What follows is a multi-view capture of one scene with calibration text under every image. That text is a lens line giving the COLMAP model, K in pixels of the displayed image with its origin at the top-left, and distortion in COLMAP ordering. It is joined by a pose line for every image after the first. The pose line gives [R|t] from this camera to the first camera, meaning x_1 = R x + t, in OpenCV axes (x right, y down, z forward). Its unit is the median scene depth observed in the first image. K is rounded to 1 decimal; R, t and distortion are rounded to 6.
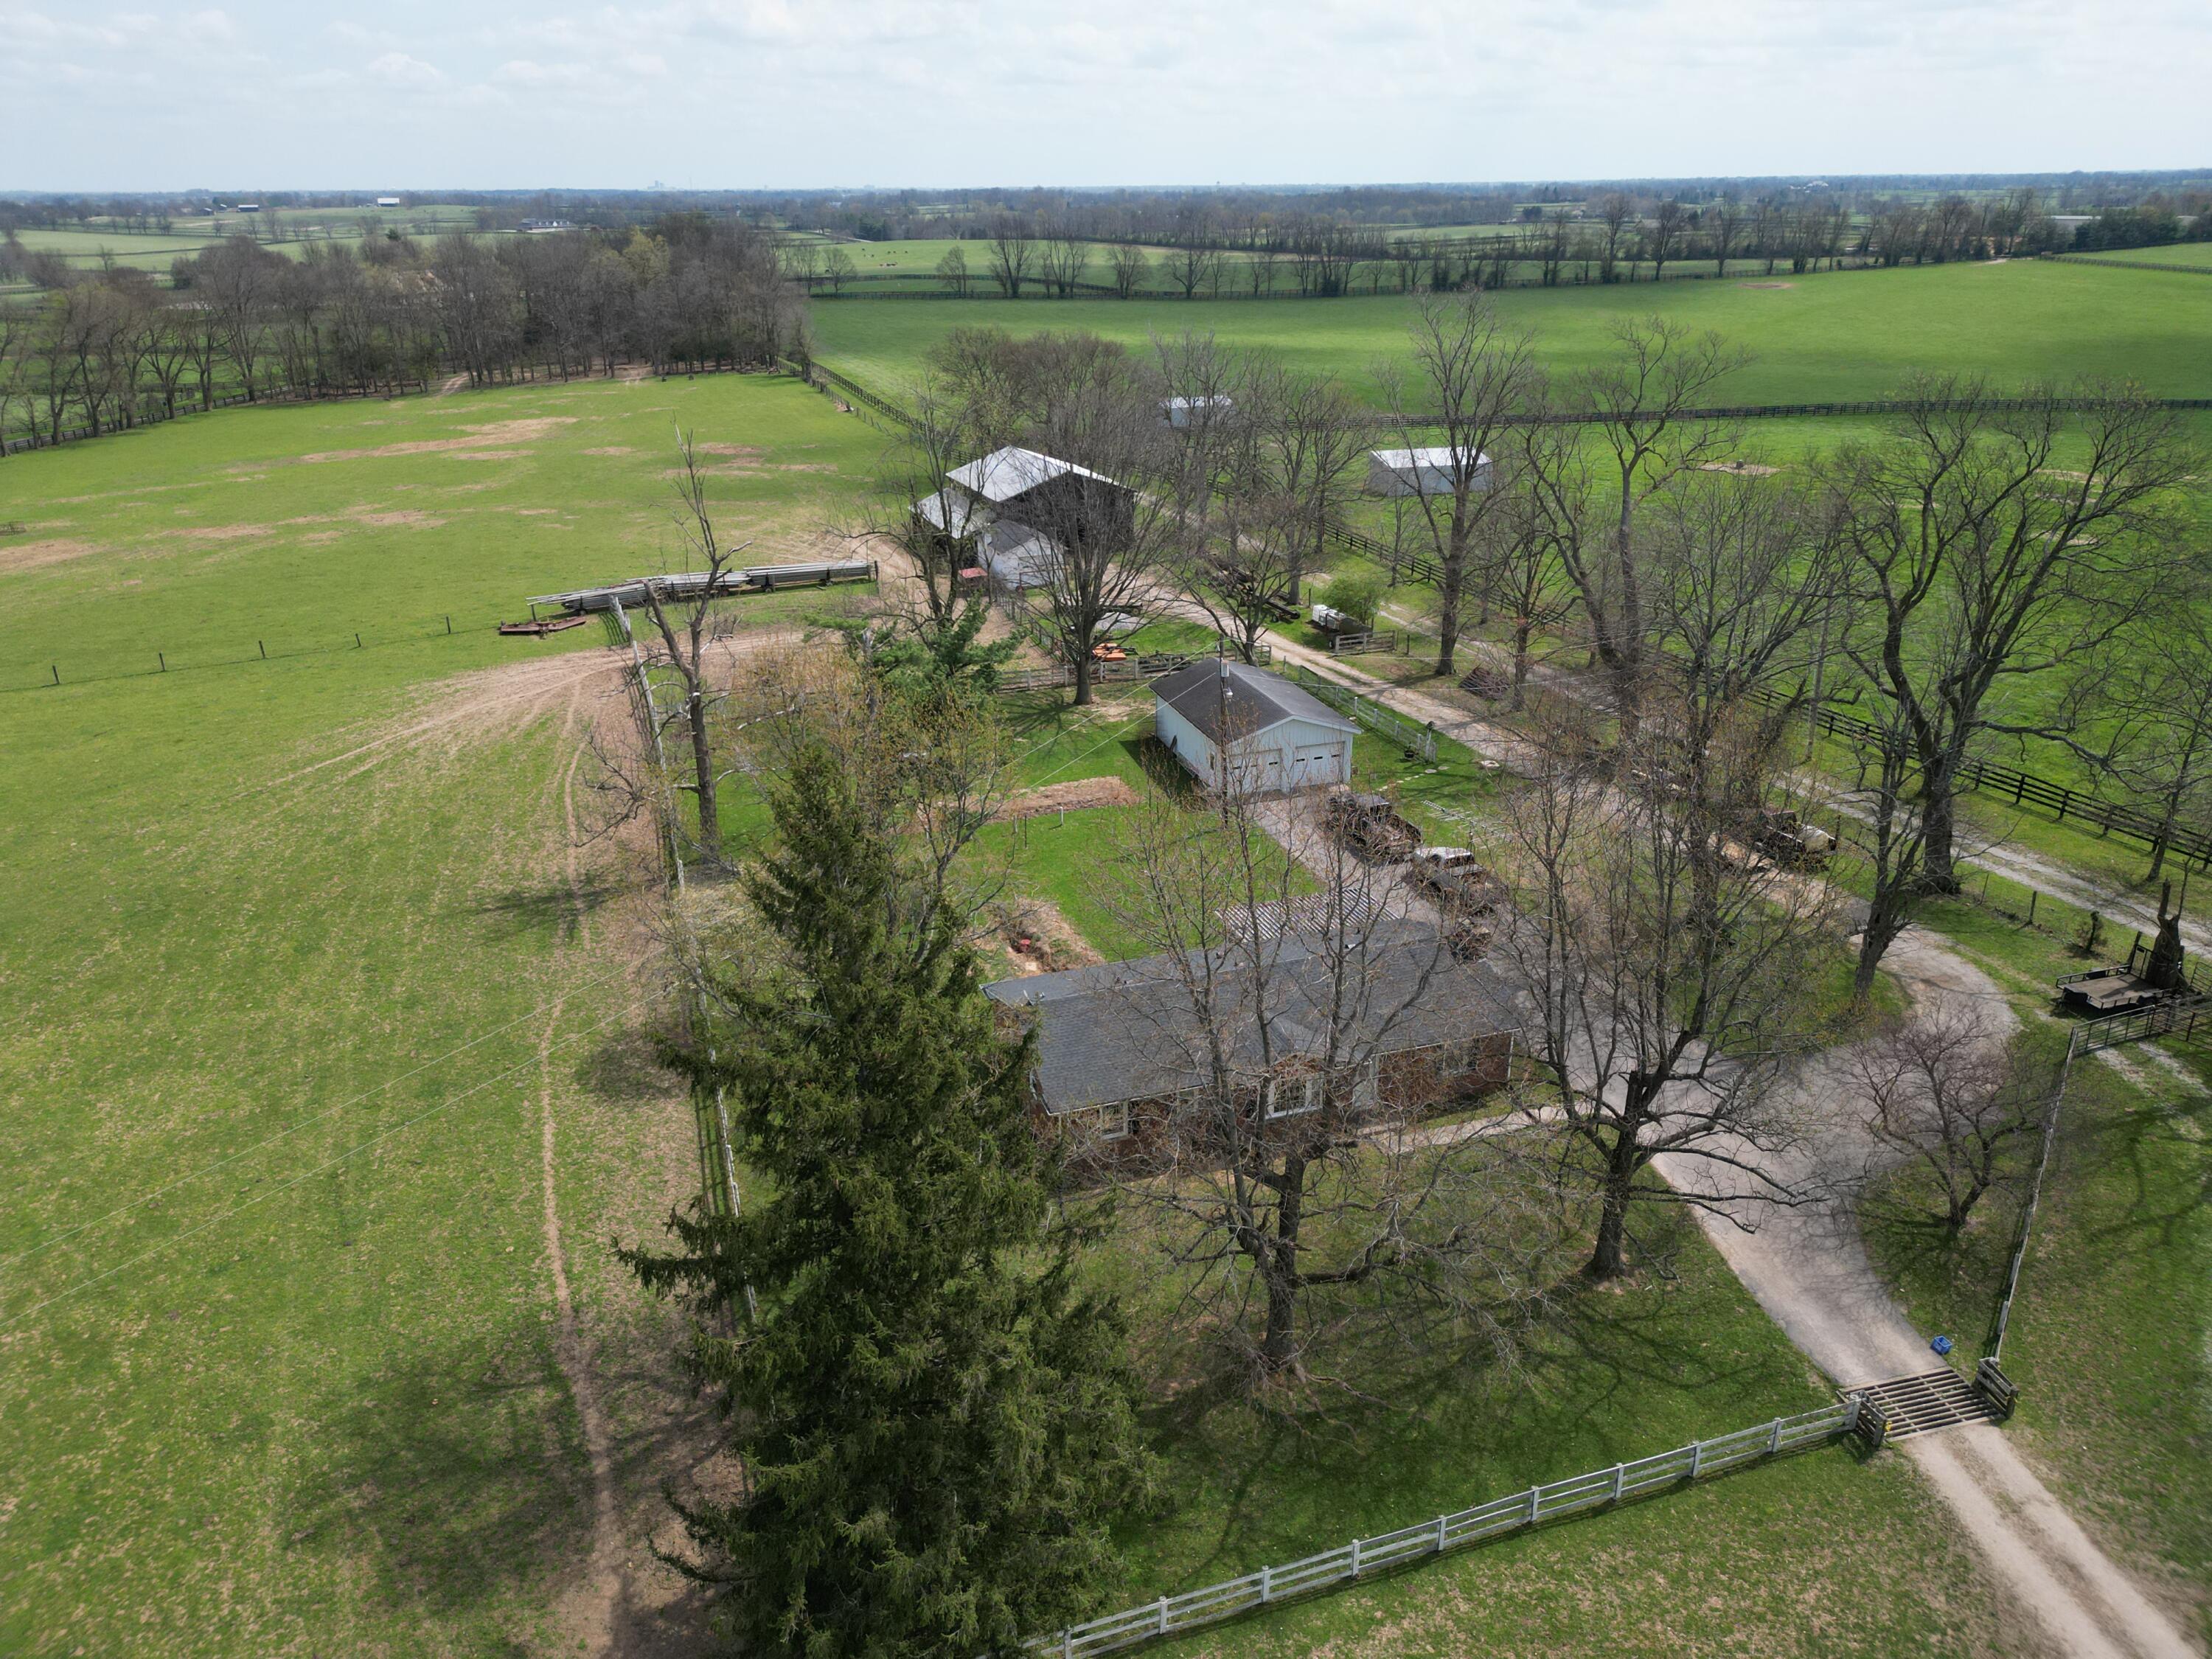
lens RADIAL K [[1545.6, 0, 1104.4], [0, 1545.6, 817.8], [0, 0, 1]] dist [0.073890, -0.074687]
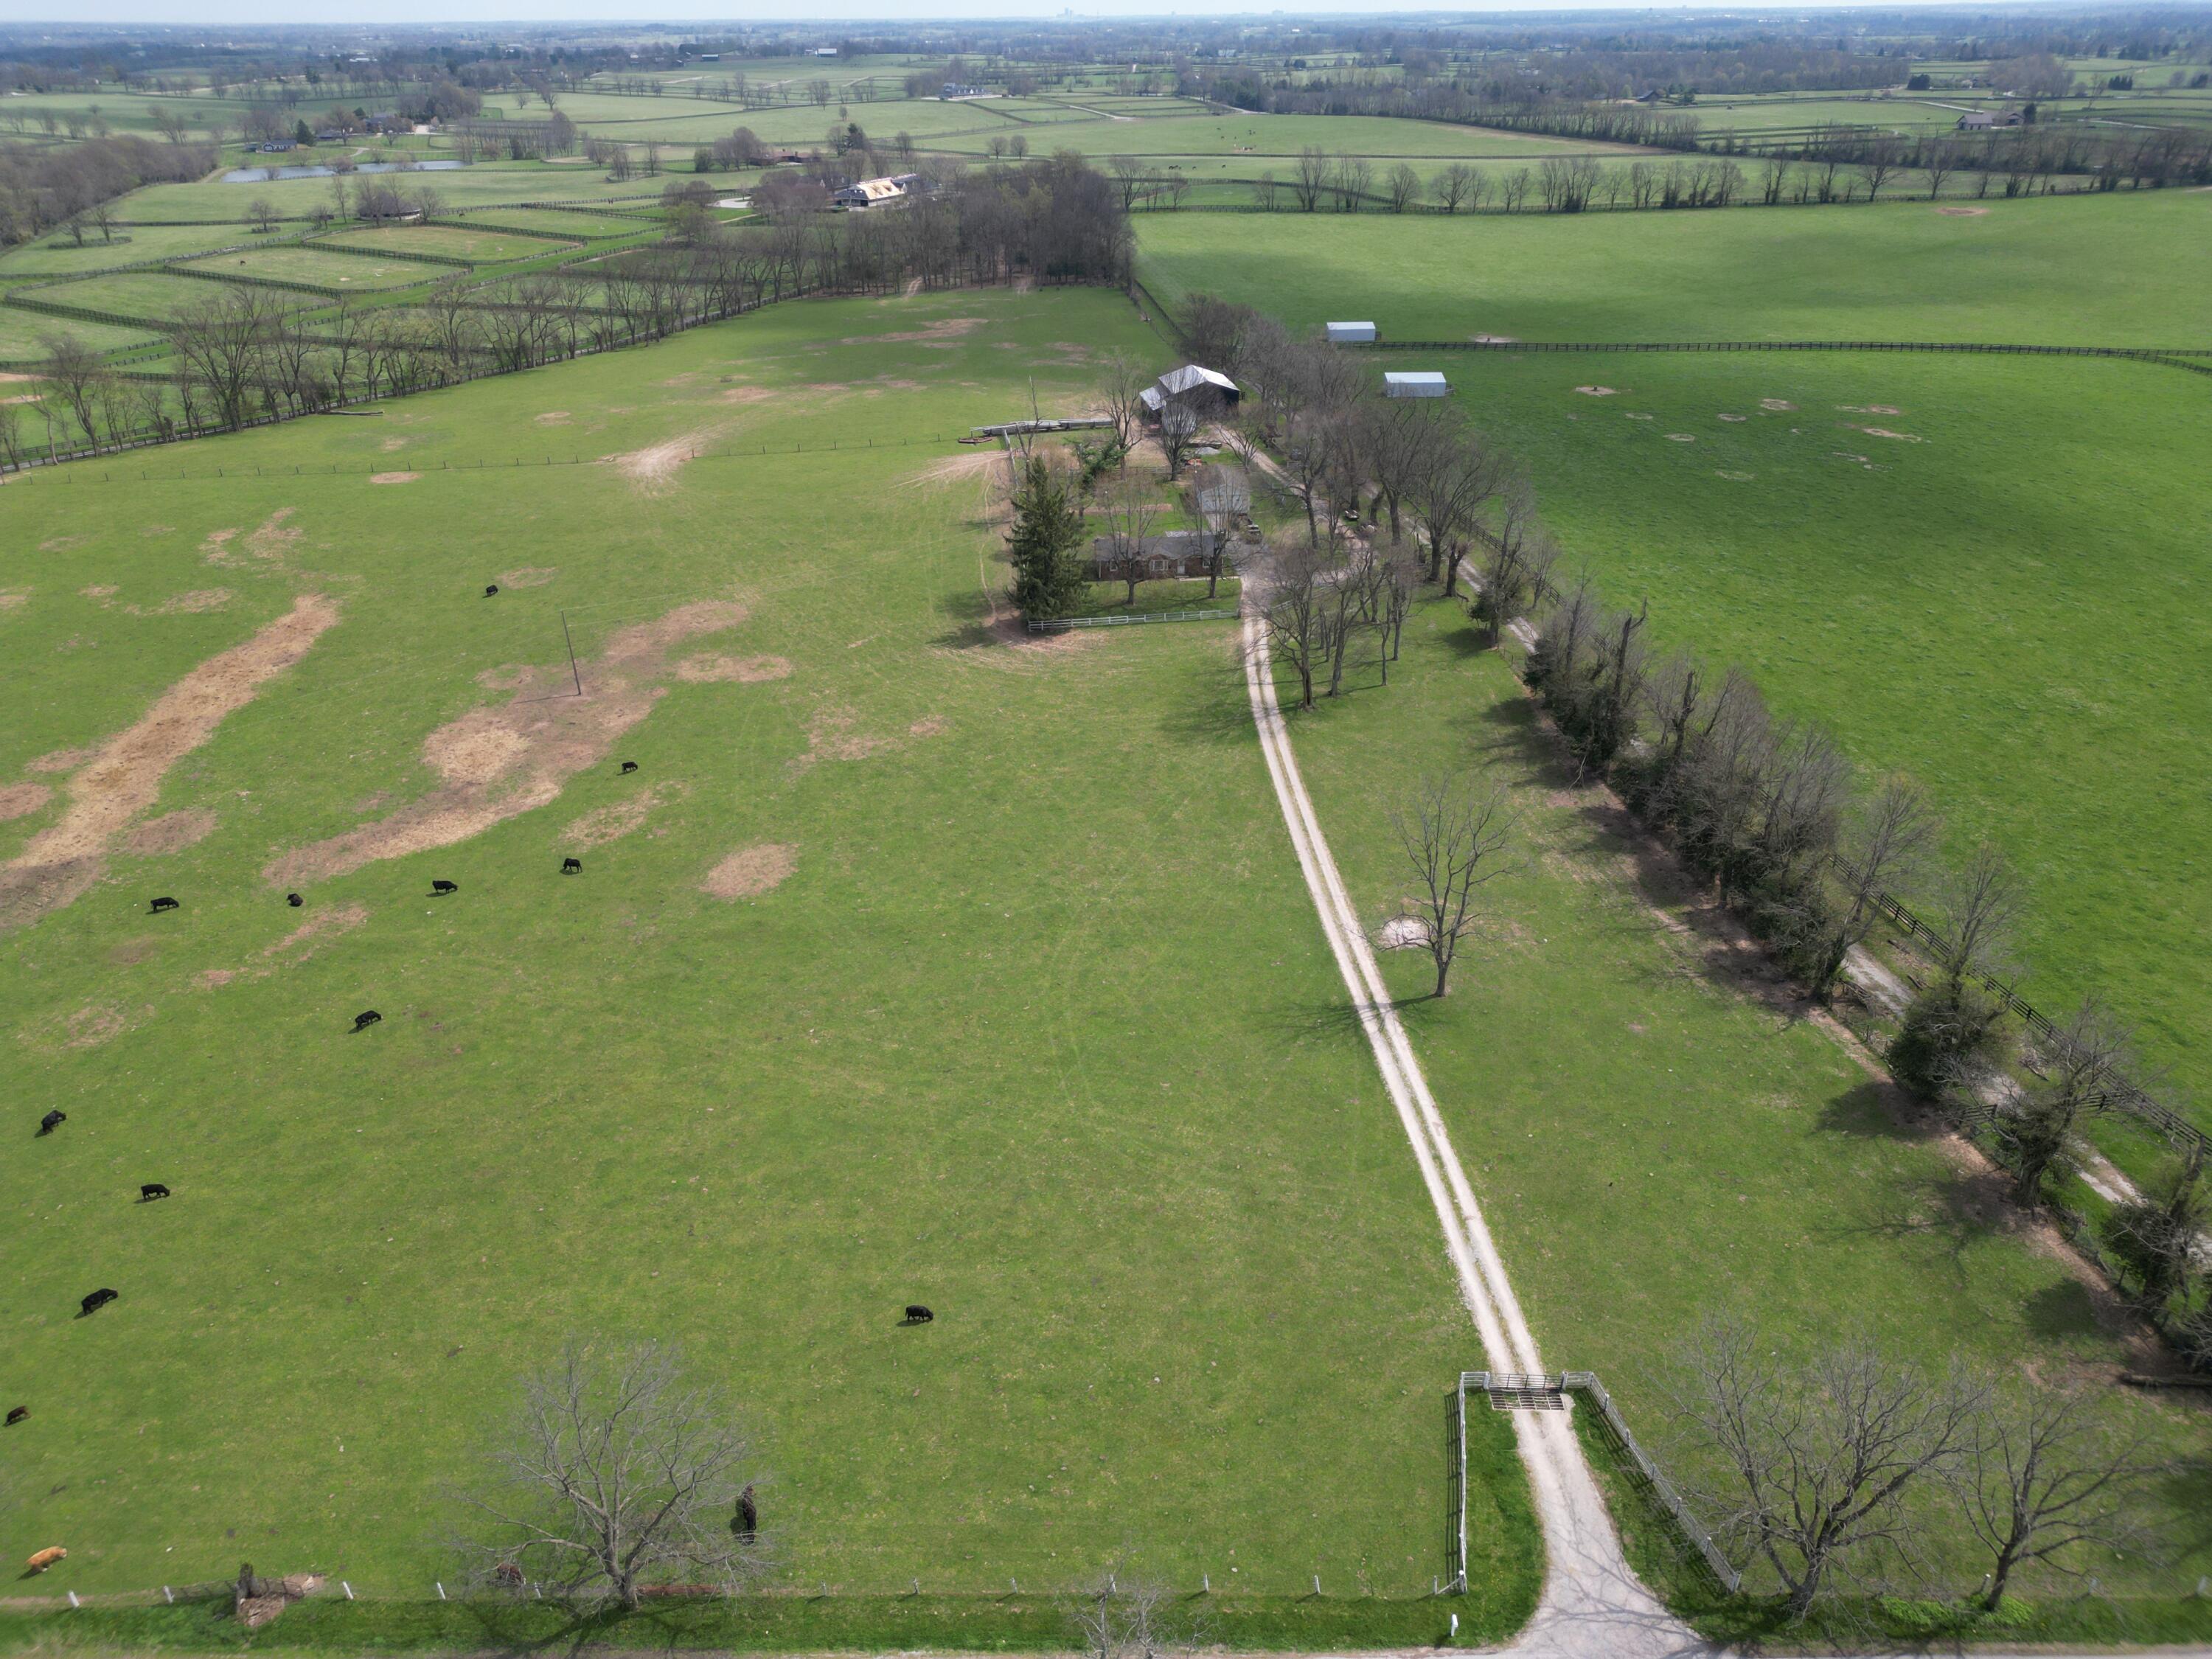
lens RADIAL K [[1539.5, 0, 1106.0], [0, 1539.5, 829.5], [0, 0, 1]] dist [0.082622, -0.084852]
pose [[0.972100, 0.109457, -0.207461, 0.216648], [-0.088310, 0.990154, 0.108613, 0.106077], [0.217307, -0.087262, 0.972195, -0.725086]]
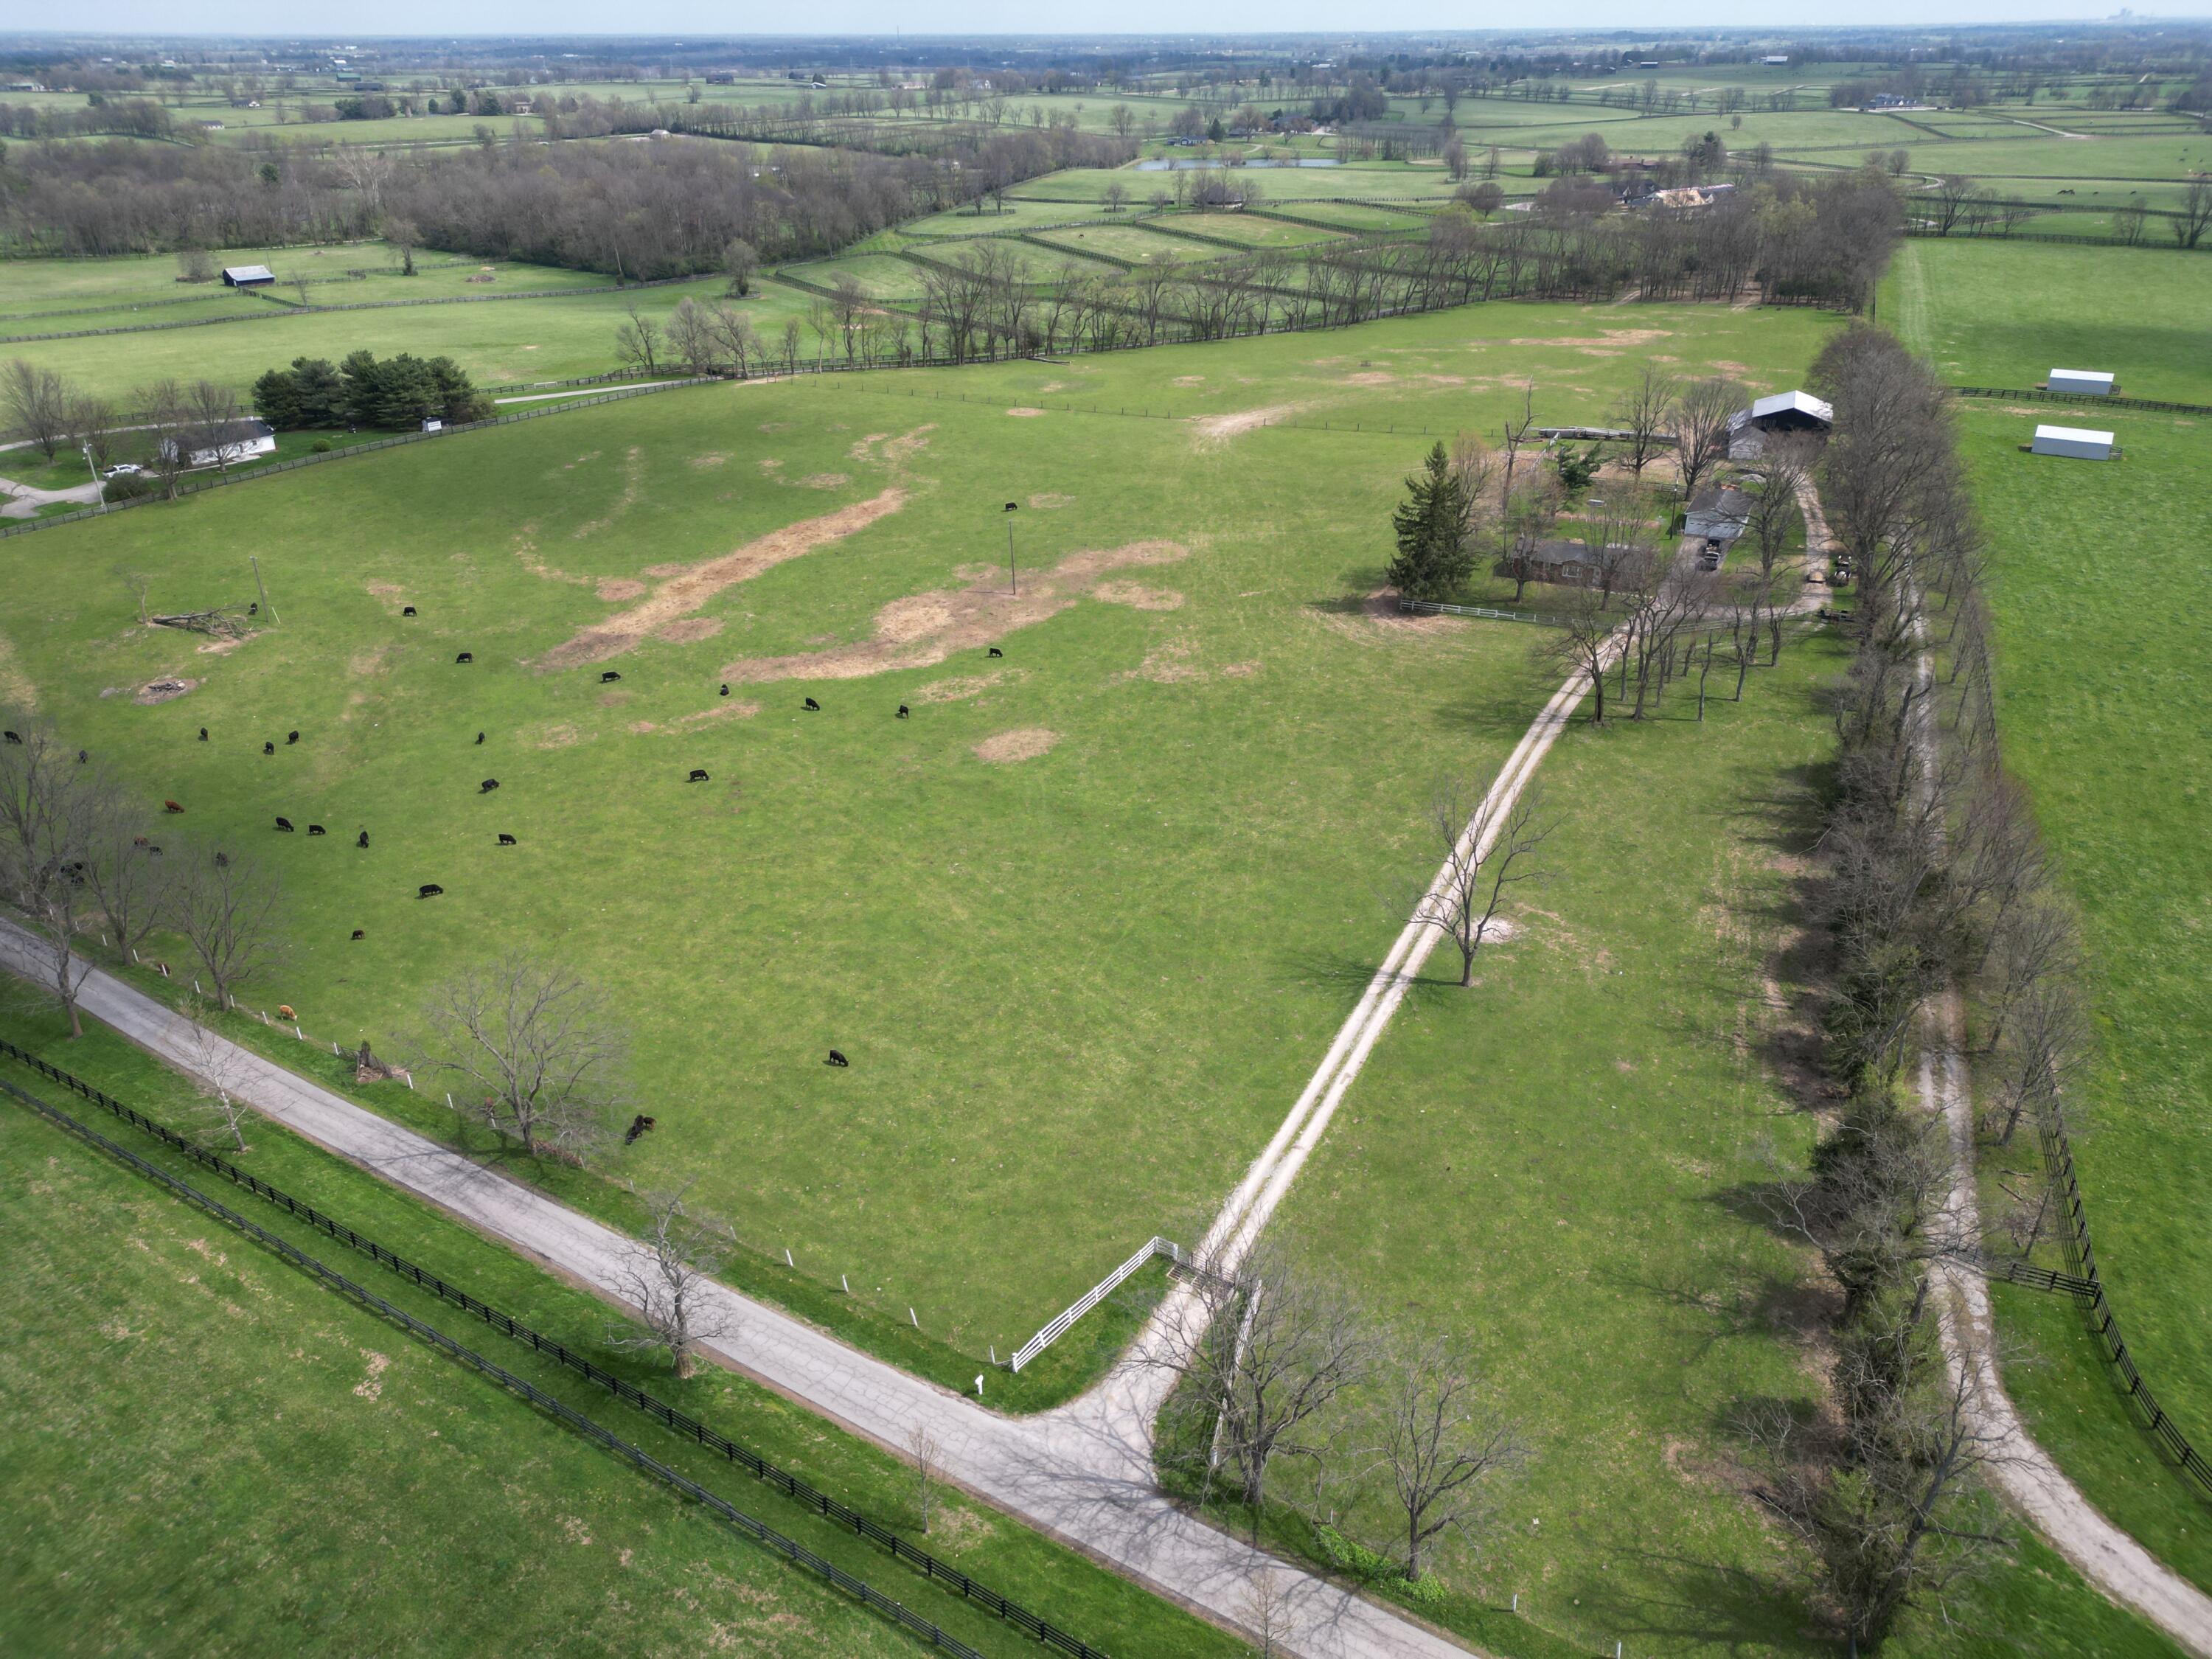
lens RADIAL K [[1539.5, 0, 1106.0], [0, 1539.5, 829.5], [0, 0, 1]] dist [0.082622, -0.084852]
pose [[0.711432, 0.326248, -0.622436, 0.476500], [-0.265421, 0.944848, 0.191869, 0.086862], [0.650704, 0.028706, 0.758789, -0.676362]]
